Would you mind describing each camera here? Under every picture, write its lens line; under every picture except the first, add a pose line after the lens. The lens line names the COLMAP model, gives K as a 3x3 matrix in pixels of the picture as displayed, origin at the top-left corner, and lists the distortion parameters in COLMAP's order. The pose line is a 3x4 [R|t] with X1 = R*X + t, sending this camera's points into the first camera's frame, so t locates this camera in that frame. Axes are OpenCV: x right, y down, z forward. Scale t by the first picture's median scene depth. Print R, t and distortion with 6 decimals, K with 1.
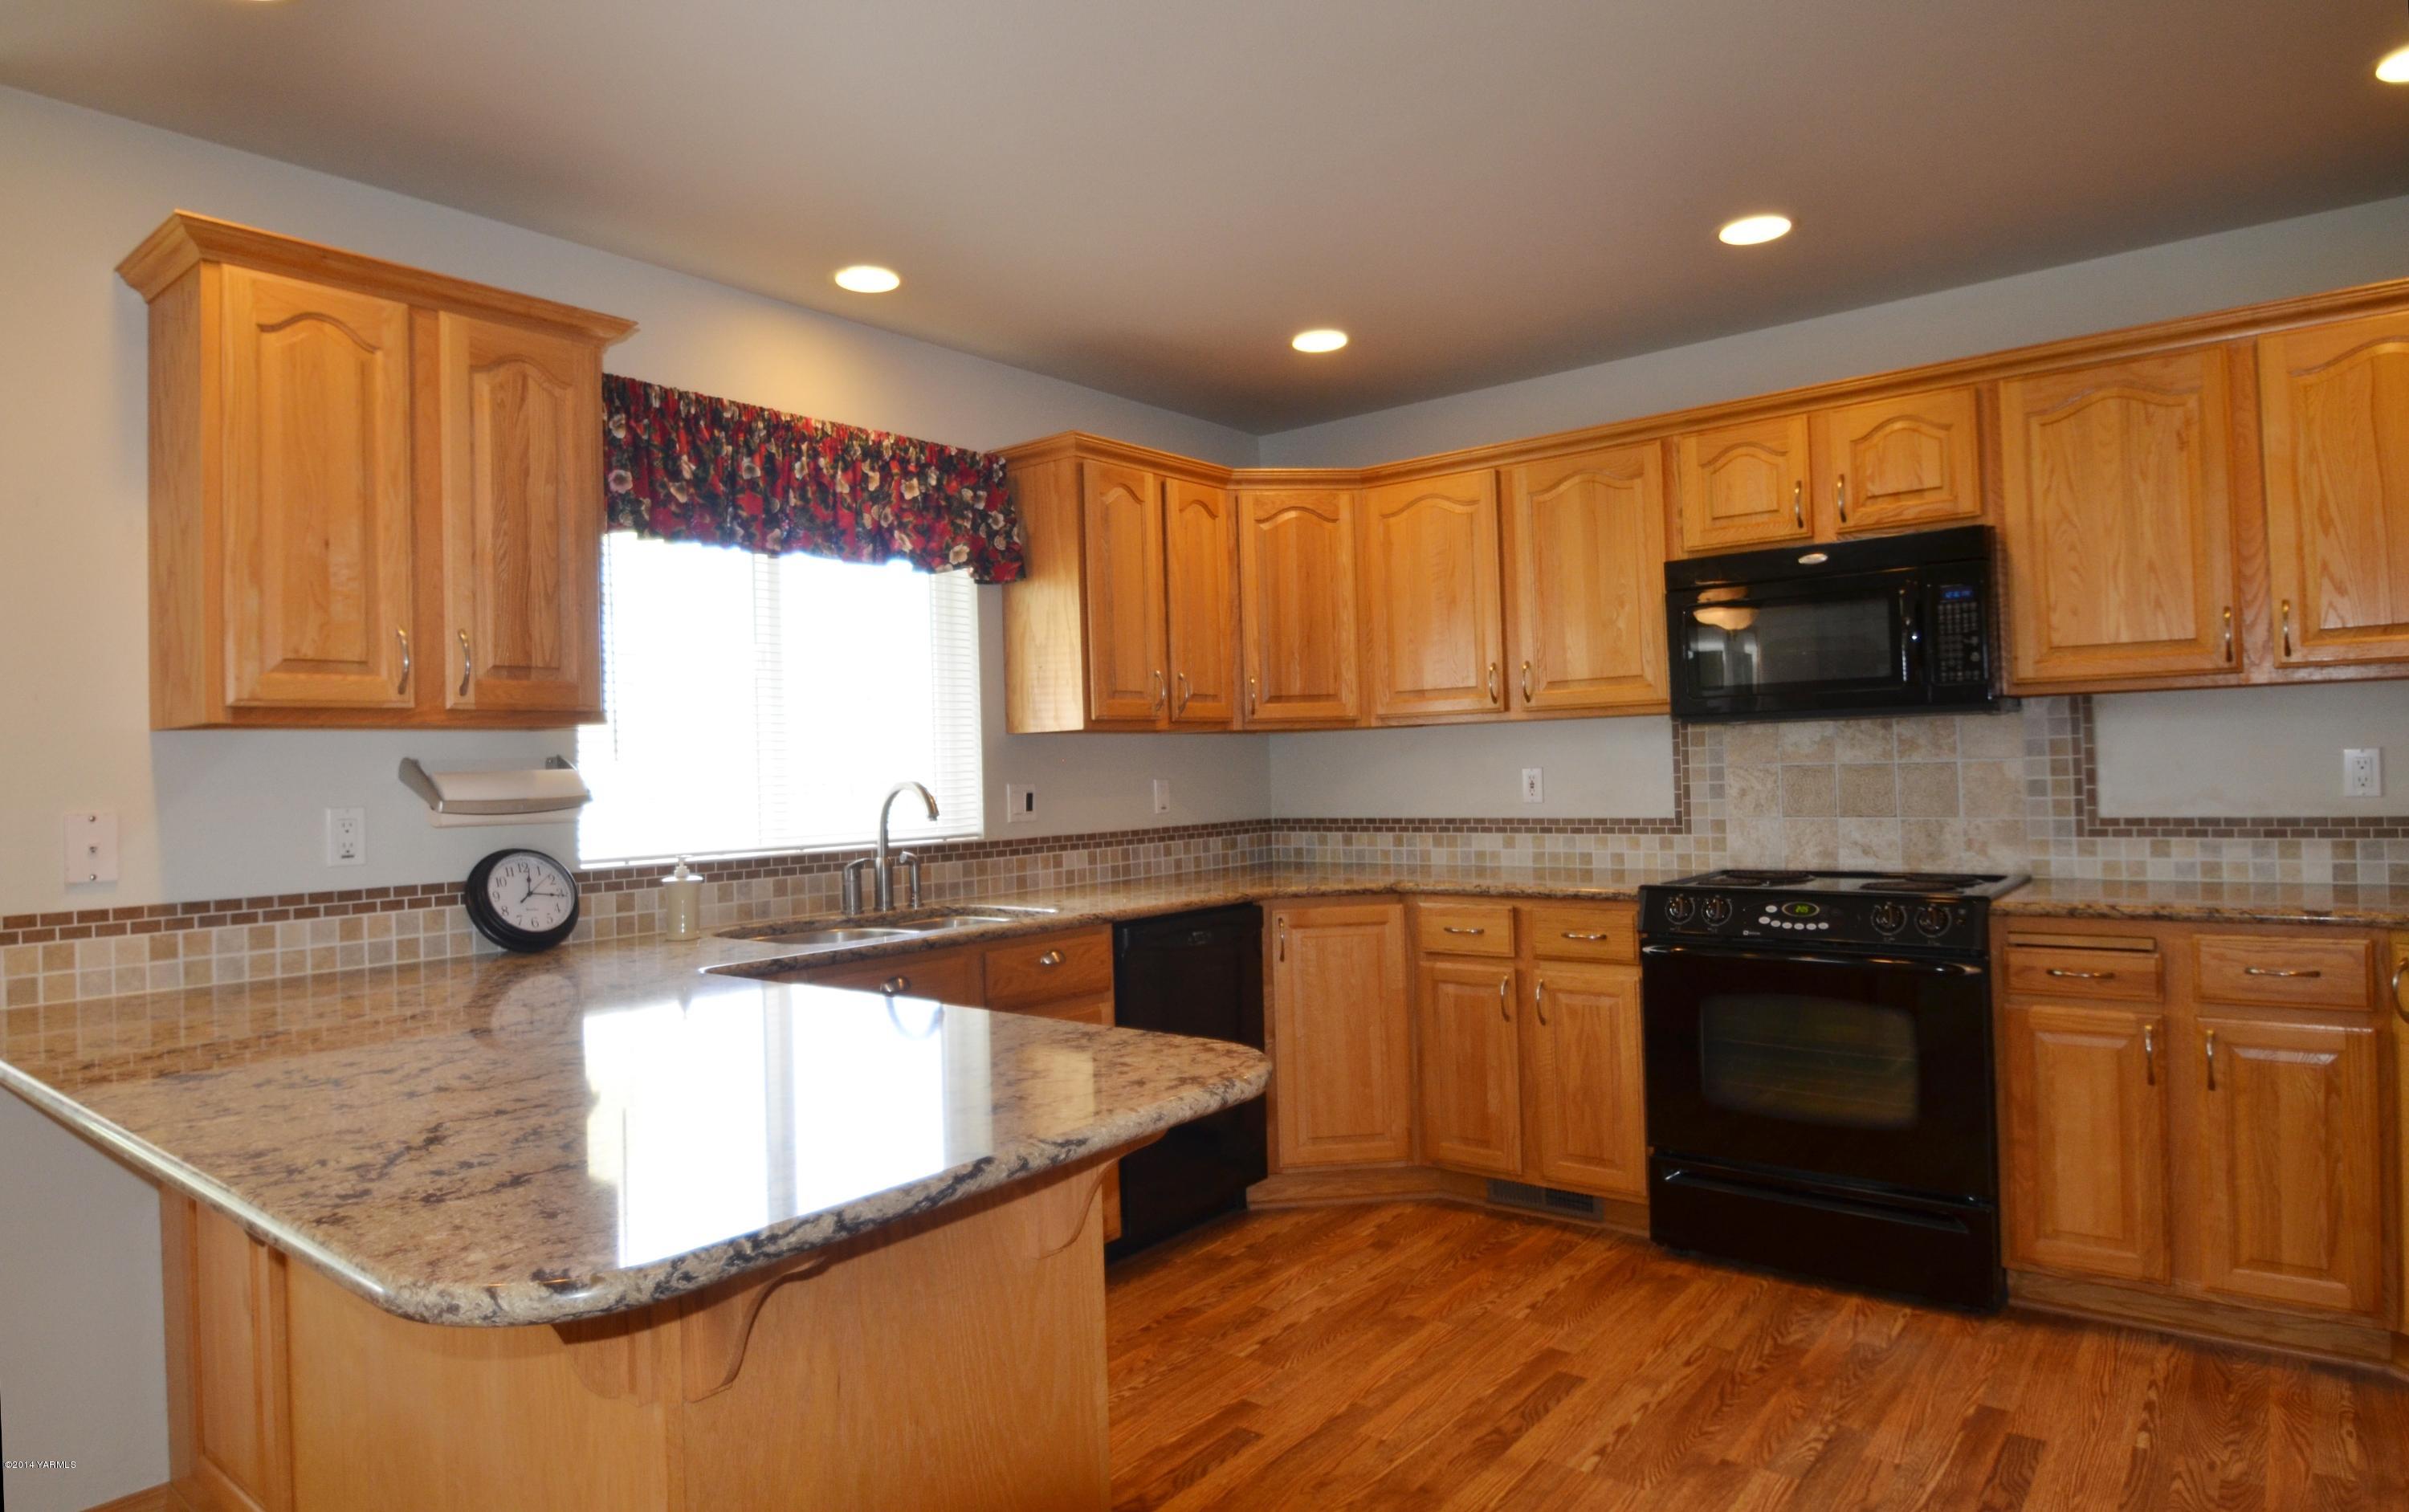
lens RADIAL K [[1420.7, 0, 1168.0], [0, 1420.7, 743.8], [0, 0, 1]] dist [-0.019119, -0.005483]
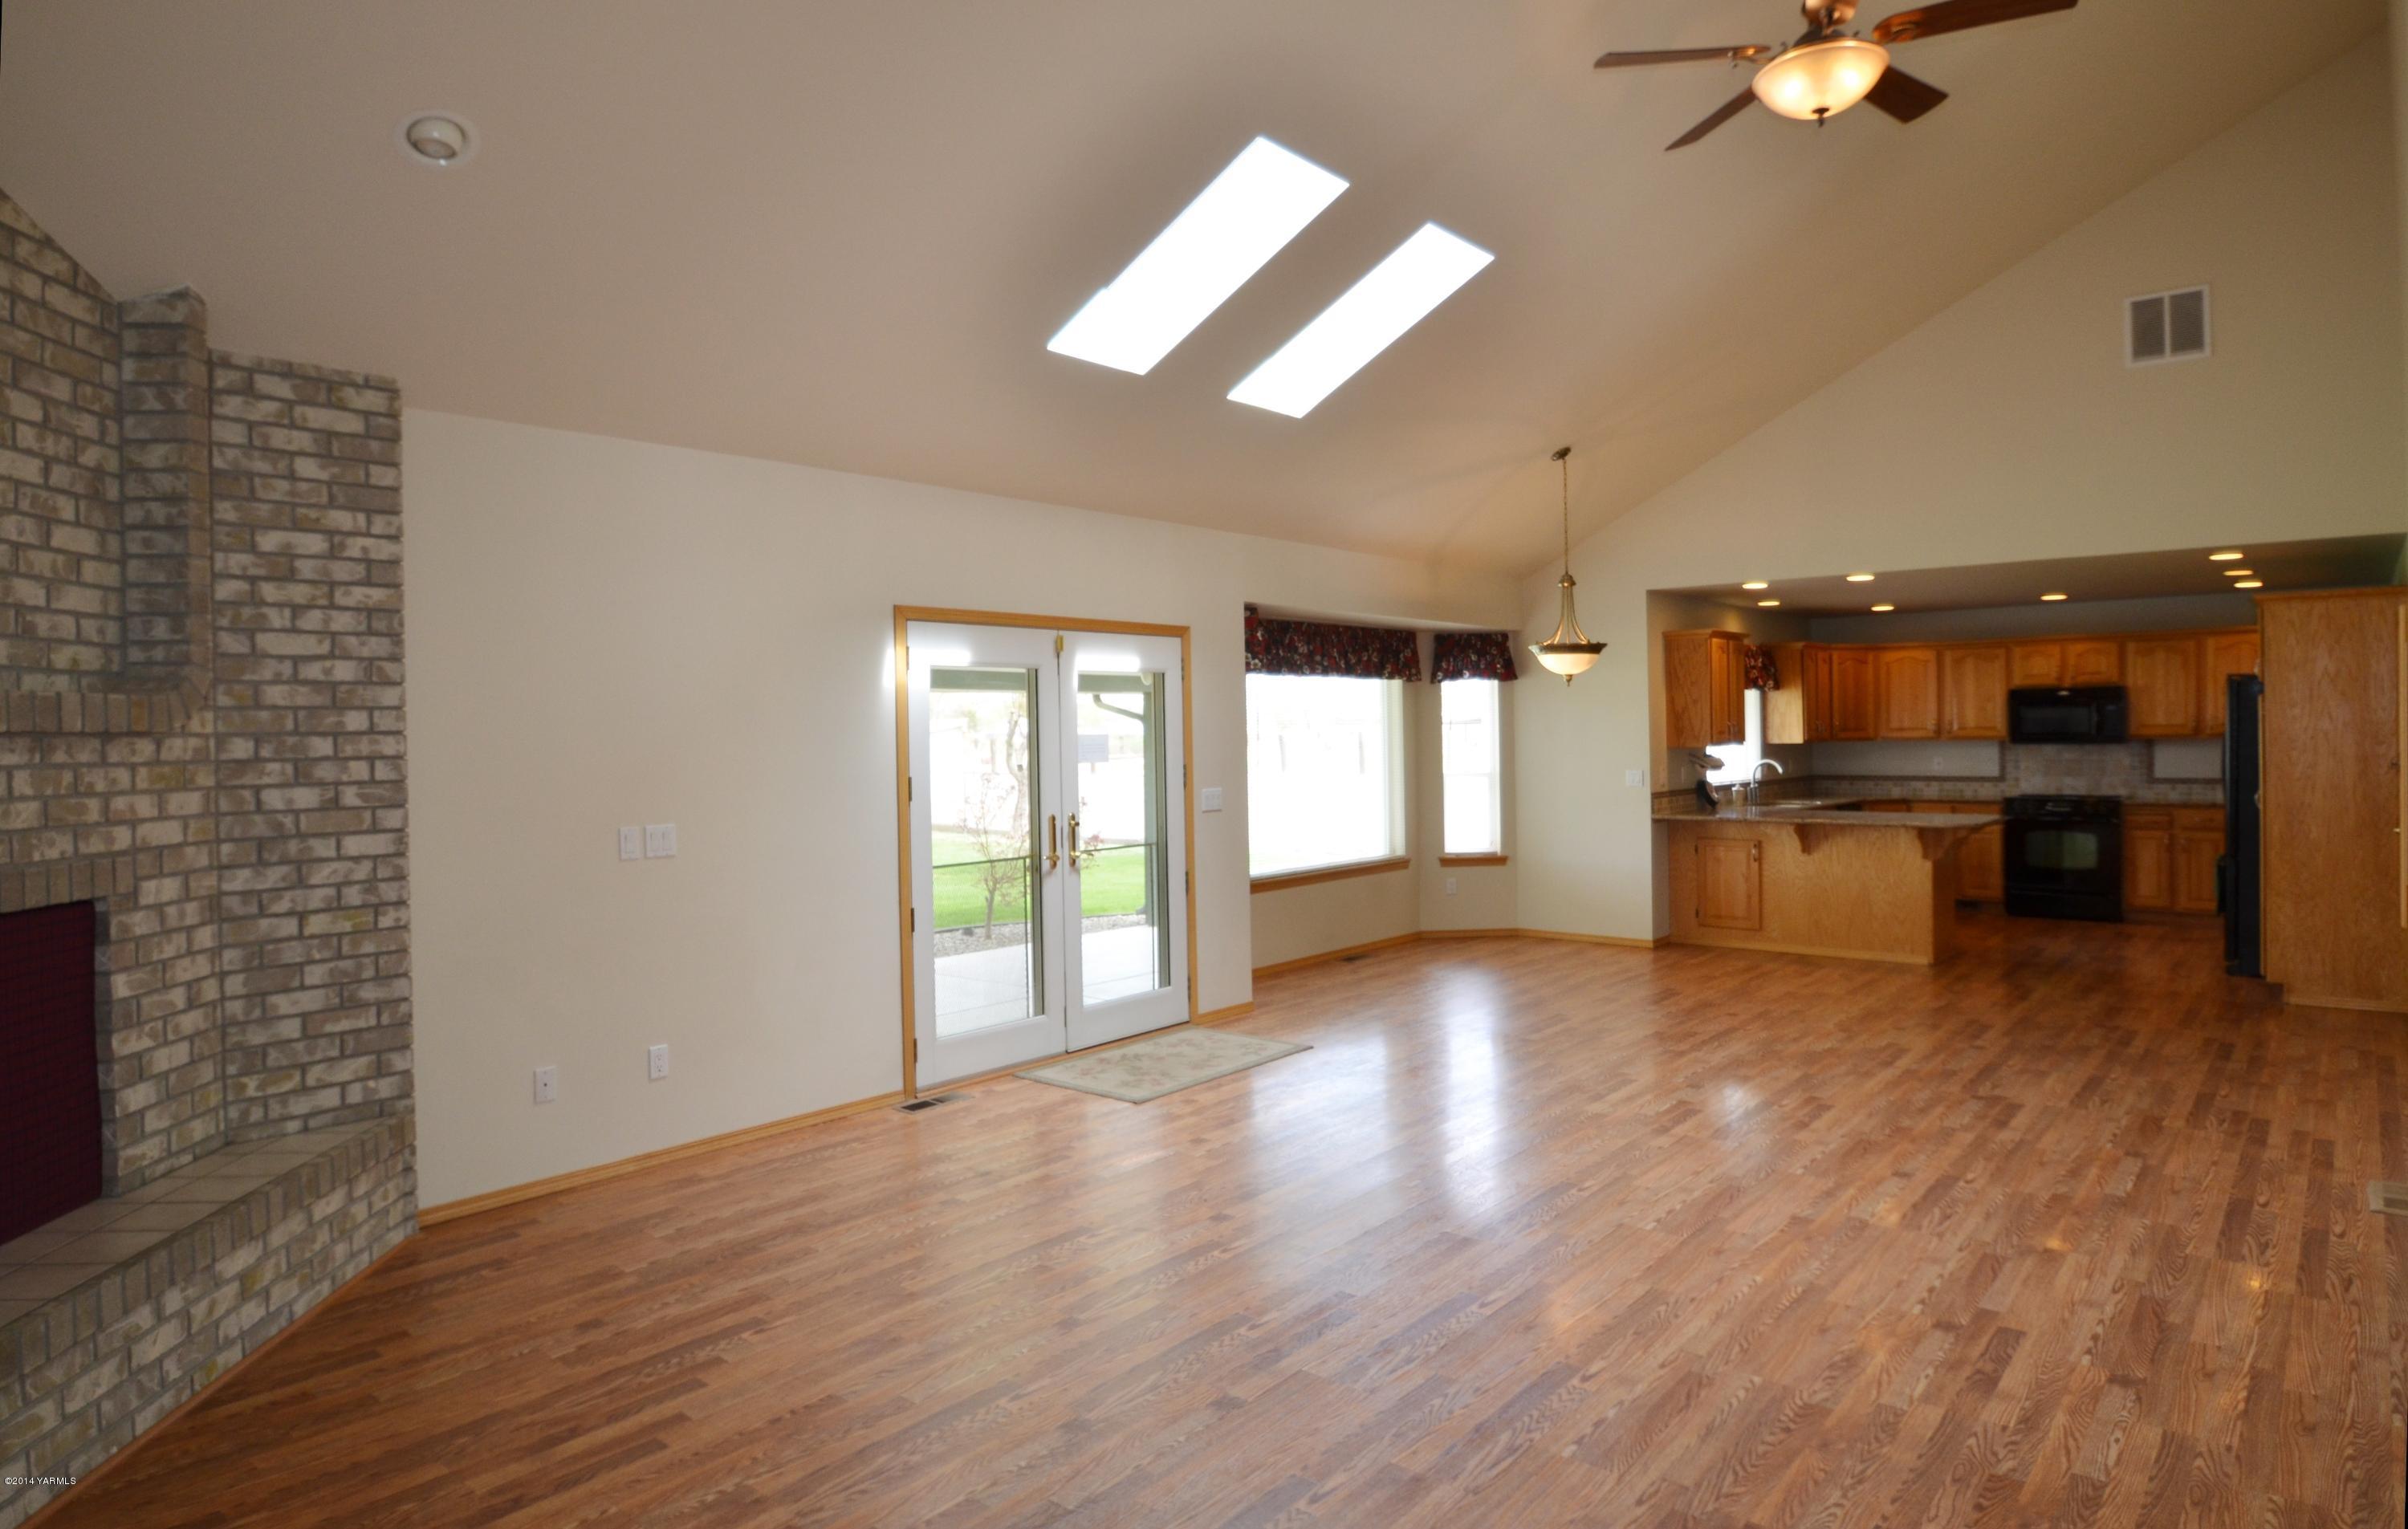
lens RADIAL K [[1587.7, 0, 1106.6], [0, 1587.7, 741.3], [0, 0, 1]] dist [-0.004089, -0.003533]
pose [[0.999926, 0.010743, 0.005718, -1.661385], [-0.010887, 0.999609, 0.025751, -0.091737], [-0.005440, -0.025811, 0.999652, -2.466003]]
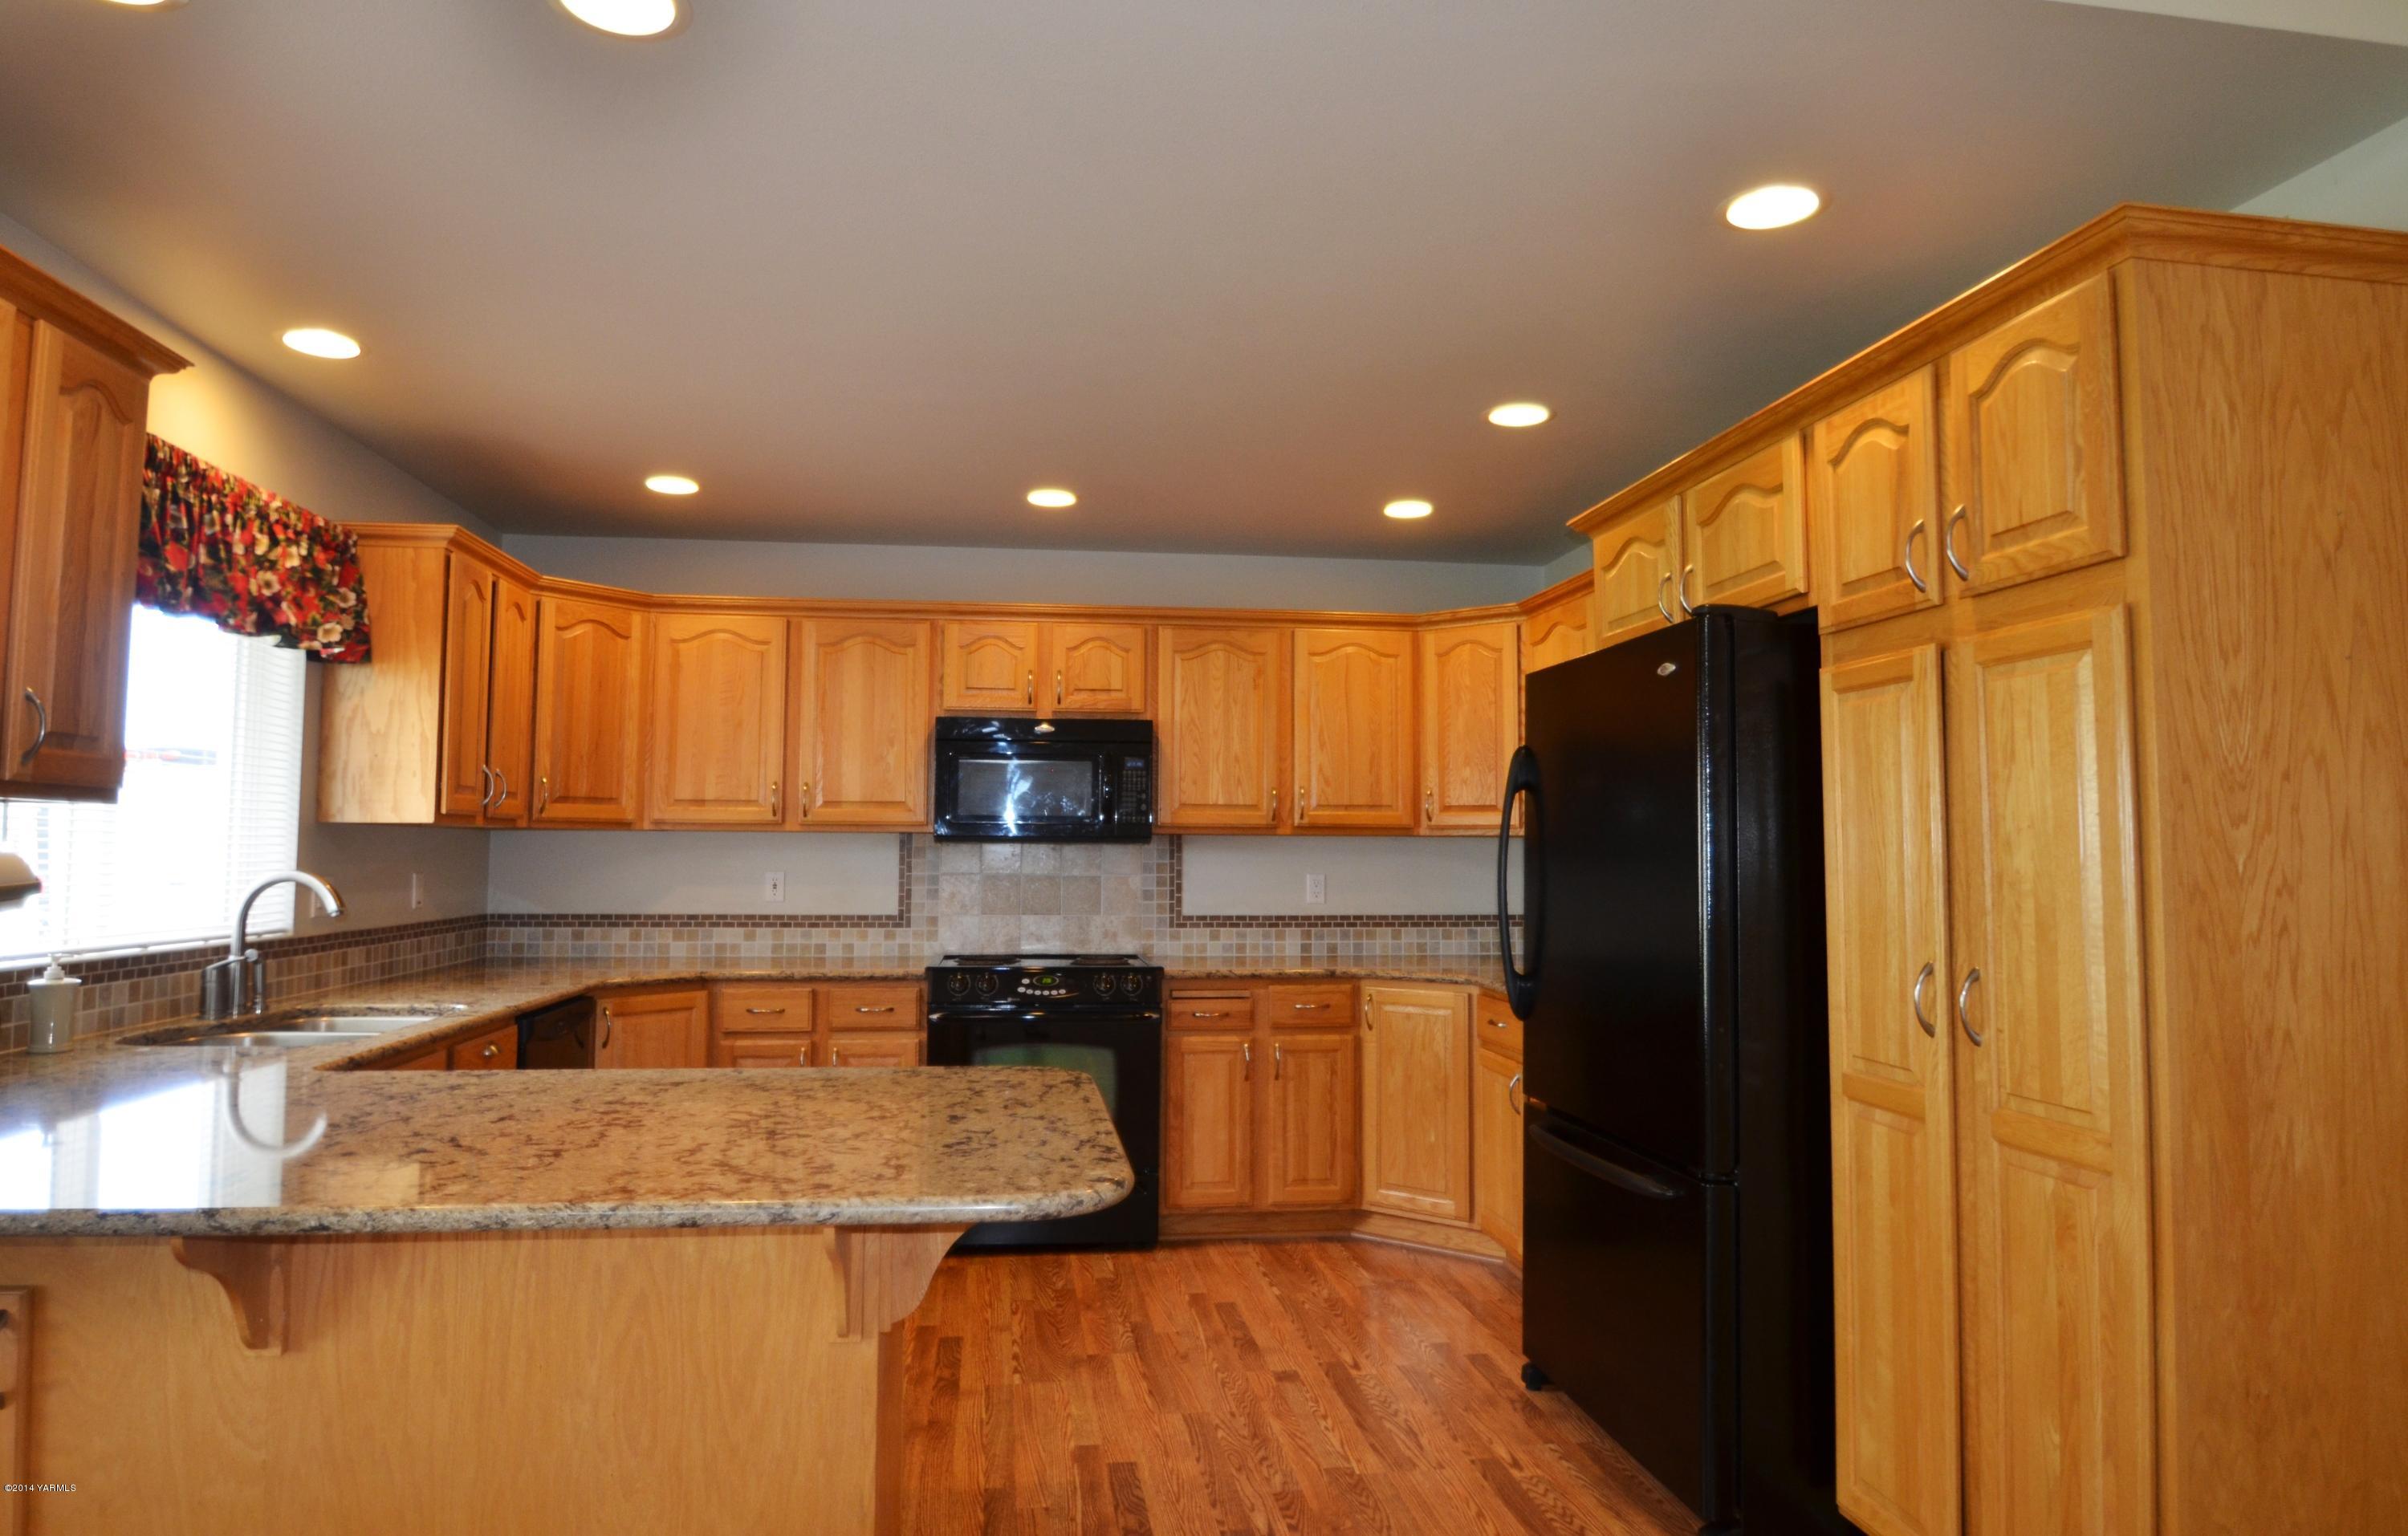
lens RADIAL K [[1447.5, 0, 1203.1], [0, 1447.5, 762.9], [0, 0, 1]] dist [-0.019465, -0.003937]
pose [[0.673558, 0.078830, 0.734919, -0.487268], [-0.039522, 0.996715, -0.070689, -0.002416], [-0.738077, 0.018568, 0.674461, -0.078736]]
